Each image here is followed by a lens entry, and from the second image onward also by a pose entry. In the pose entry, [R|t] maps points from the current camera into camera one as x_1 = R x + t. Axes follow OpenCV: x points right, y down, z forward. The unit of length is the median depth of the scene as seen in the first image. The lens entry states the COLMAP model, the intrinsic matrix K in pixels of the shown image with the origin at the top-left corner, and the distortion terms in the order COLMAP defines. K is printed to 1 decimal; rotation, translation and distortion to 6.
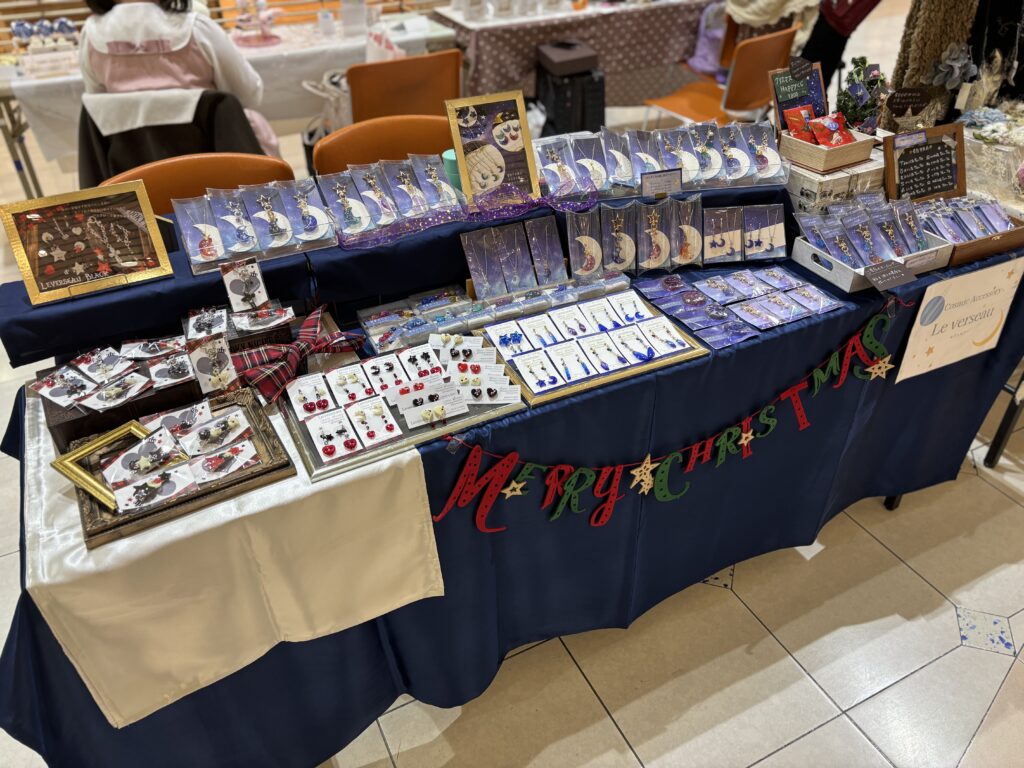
lens RADIAL K [[770.1, 0, 512.0], [0, 770.1, 384.0], [0, 0, 1]] dist [0.014669, 0.001466]
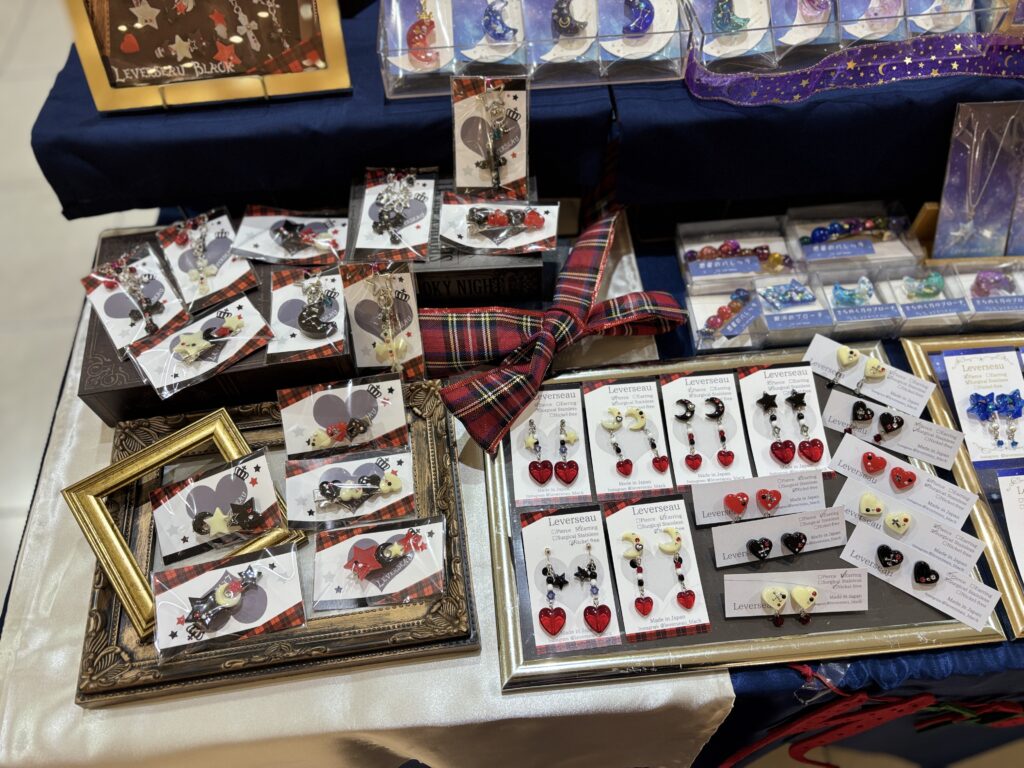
lens RADIAL K [[770.1, 0, 512.0], [0, 770.1, 384.0], [0, 0, 1]] dist [0.014669, 0.001466]
pose [[0.923769, 0.318064, -0.213276, -0.182558], [-0.209371, 0.885798, 0.414157, -0.212441], [0.320648, -0.337932, 0.884866, 0.550877]]
